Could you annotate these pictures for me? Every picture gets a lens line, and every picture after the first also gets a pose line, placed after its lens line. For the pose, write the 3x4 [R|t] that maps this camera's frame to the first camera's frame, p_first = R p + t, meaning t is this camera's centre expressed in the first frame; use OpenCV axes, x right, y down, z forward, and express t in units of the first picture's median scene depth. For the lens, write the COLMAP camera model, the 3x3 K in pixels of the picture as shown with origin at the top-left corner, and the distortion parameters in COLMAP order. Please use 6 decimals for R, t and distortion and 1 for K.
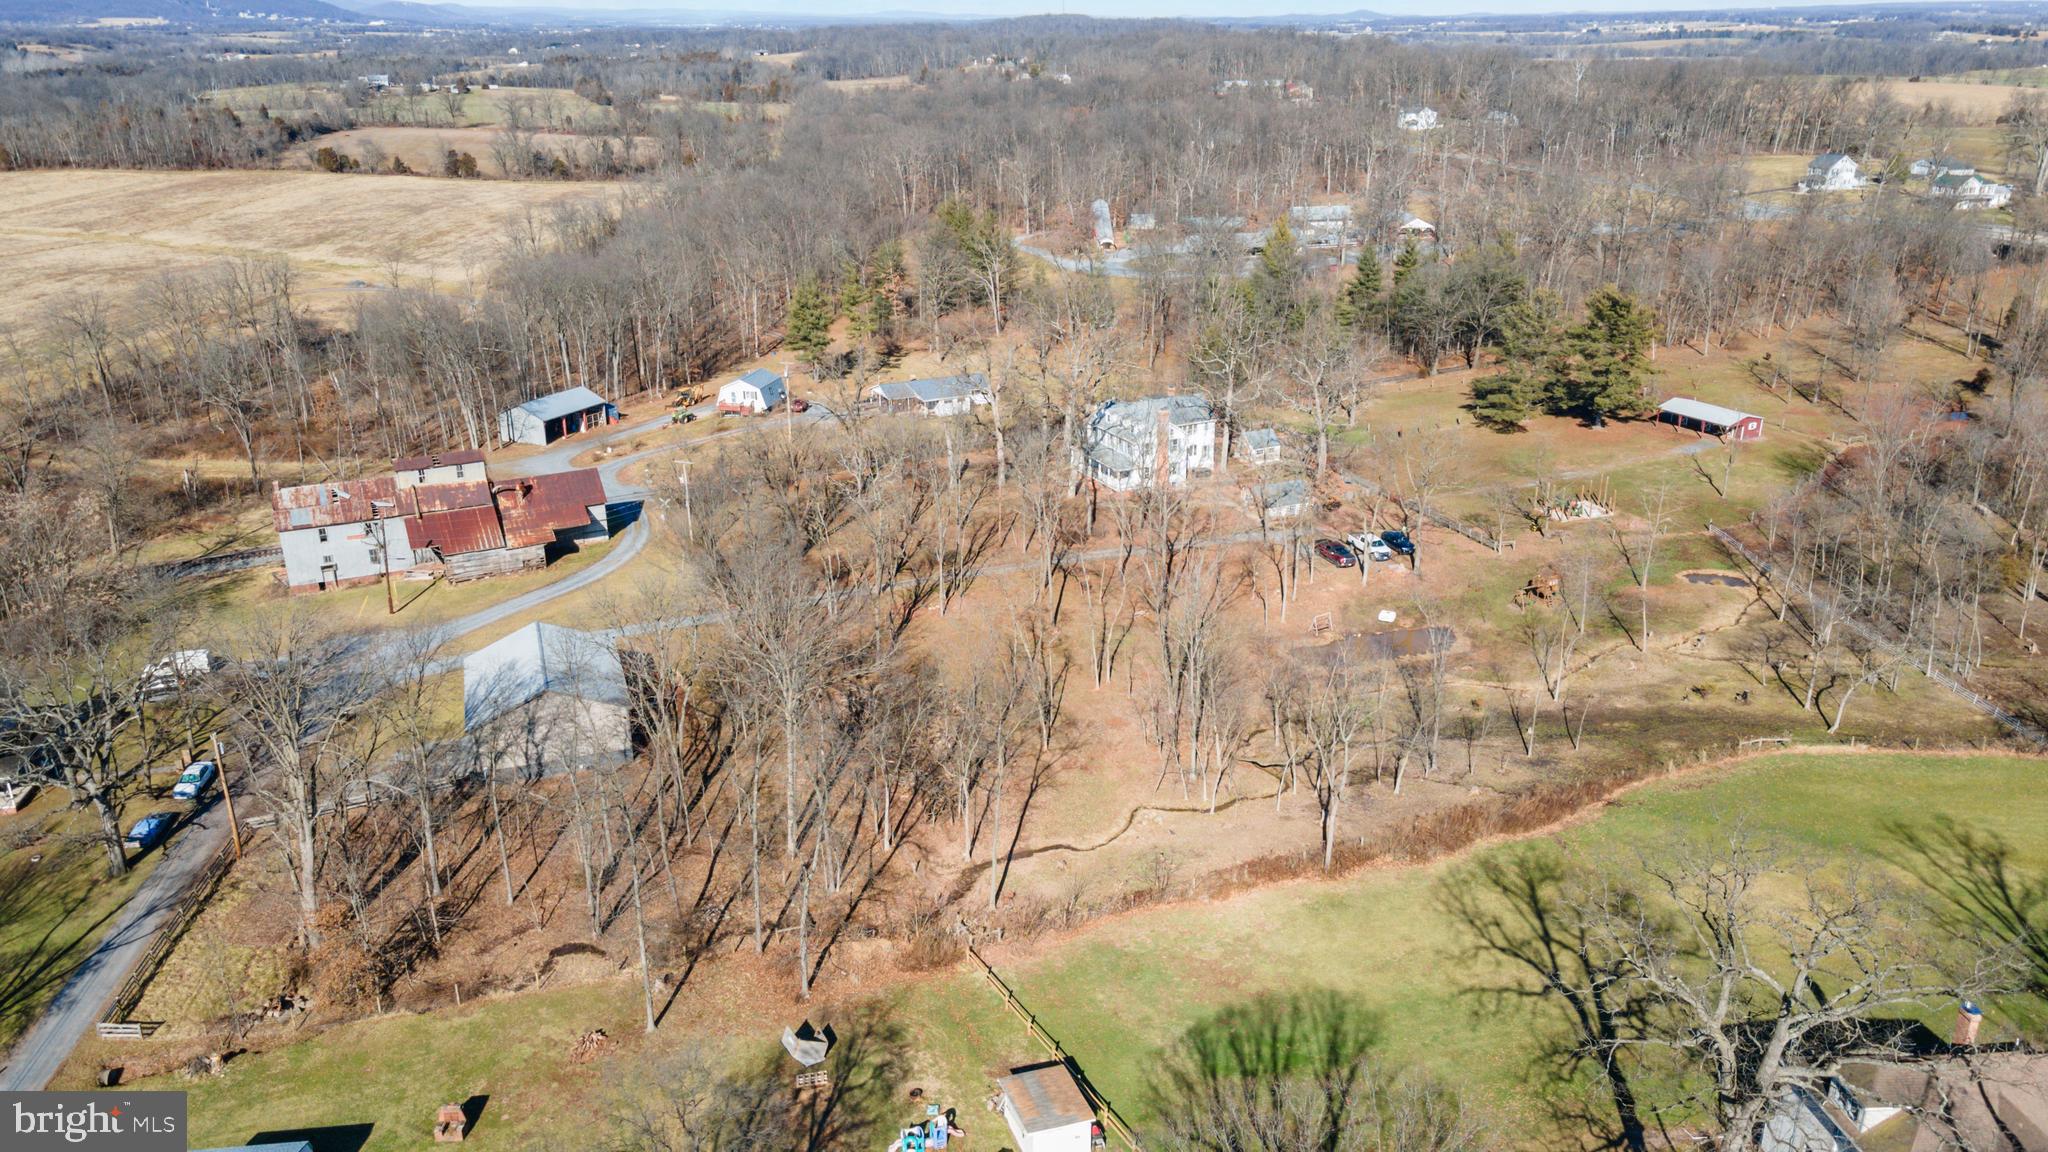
lens RADIAL K [[1459.2, 0, 1024.0], [0, 1459.2, 576.0], [0, 0, 1]] dist [0.022384, 0.032979]
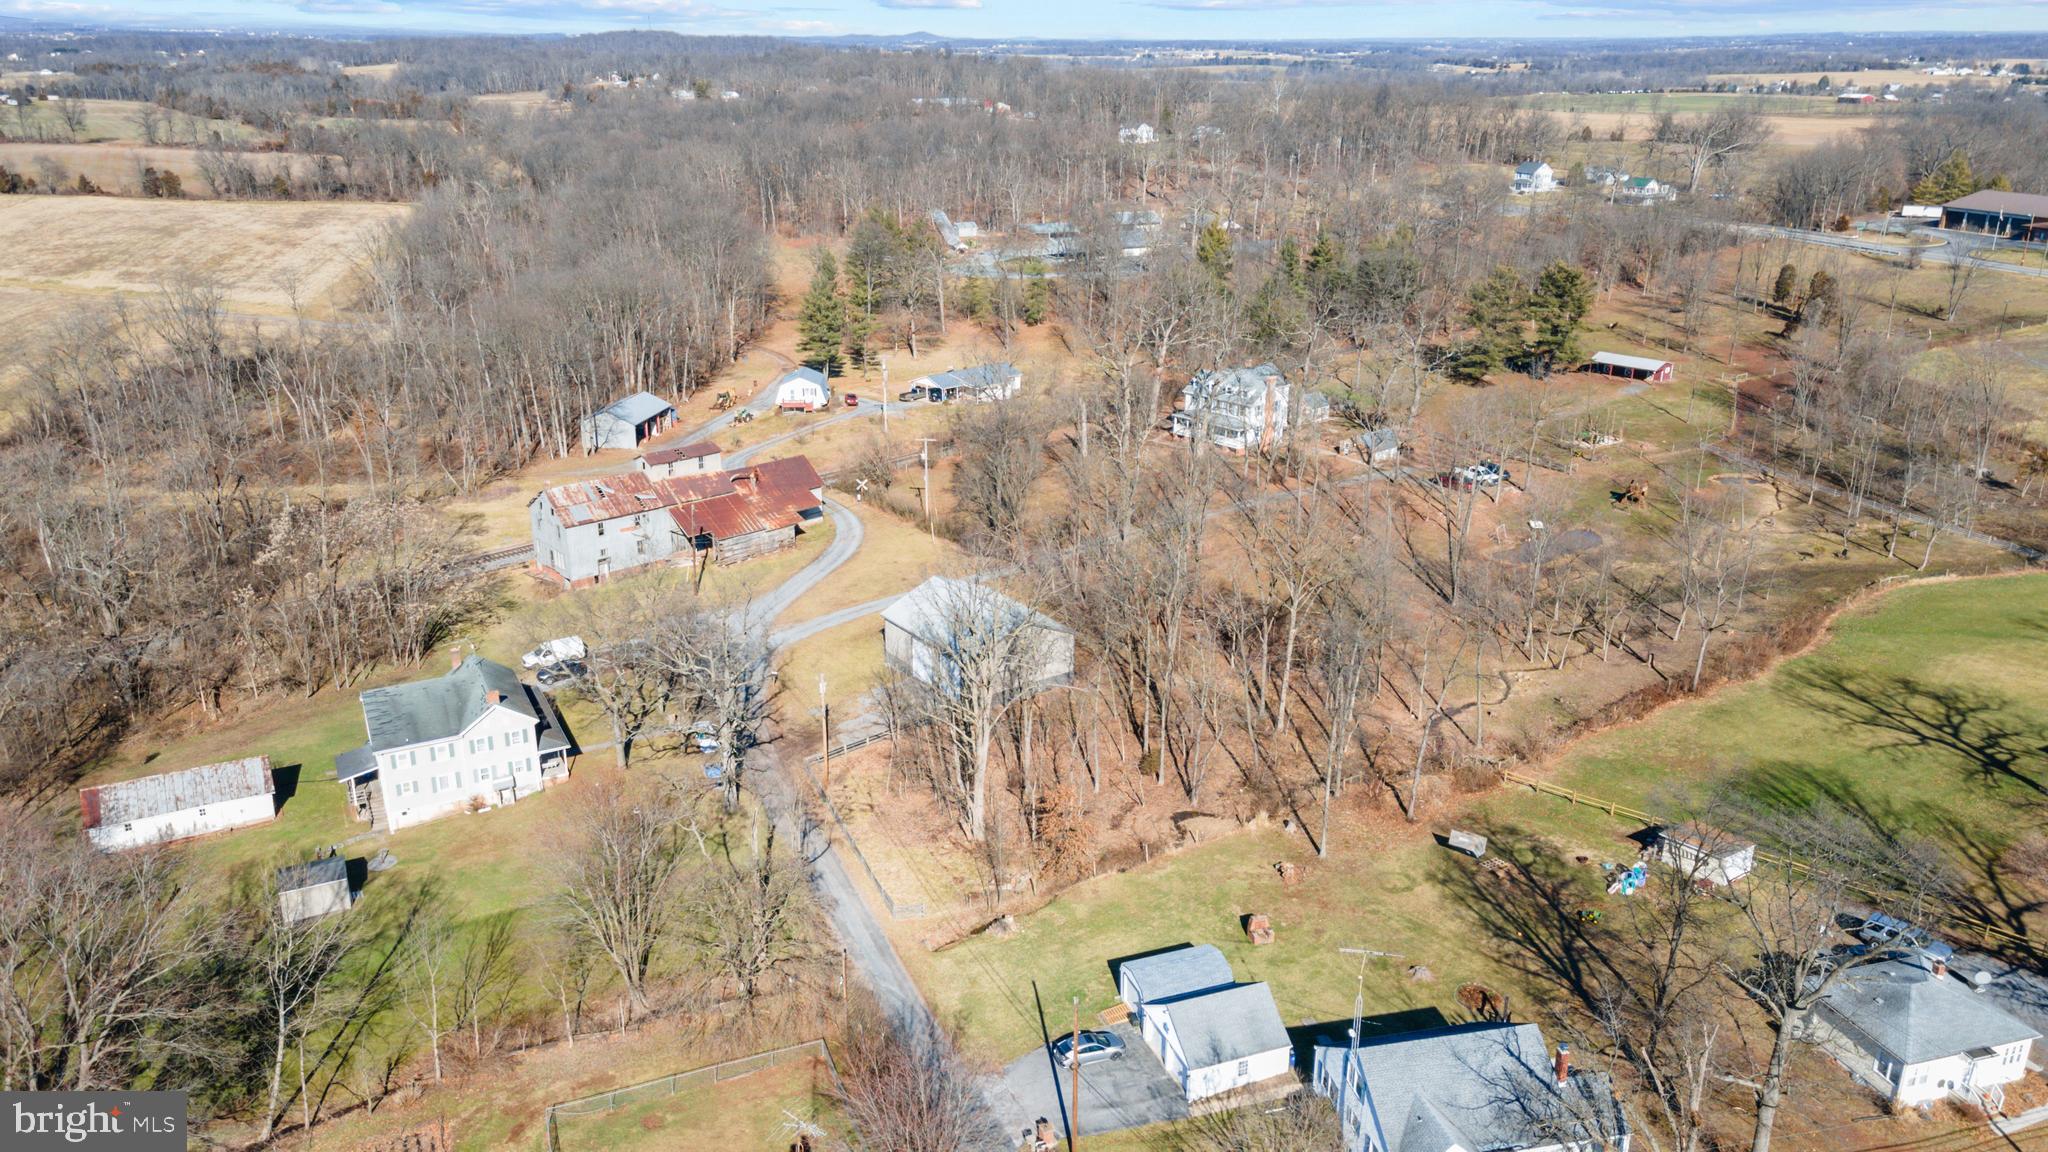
lens RADIAL K [[1459.2, 0, 1024.0], [0, 1459.2, 576.0], [0, 0, 1]] dist [0.022384, 0.032979]
pose [[0.961257, -0.083832, 0.262598, -0.354206], [0.086838, 0.996222, 0.000158, 0.023499], [-0.261619, 0.022652, 0.964905, -0.055495]]
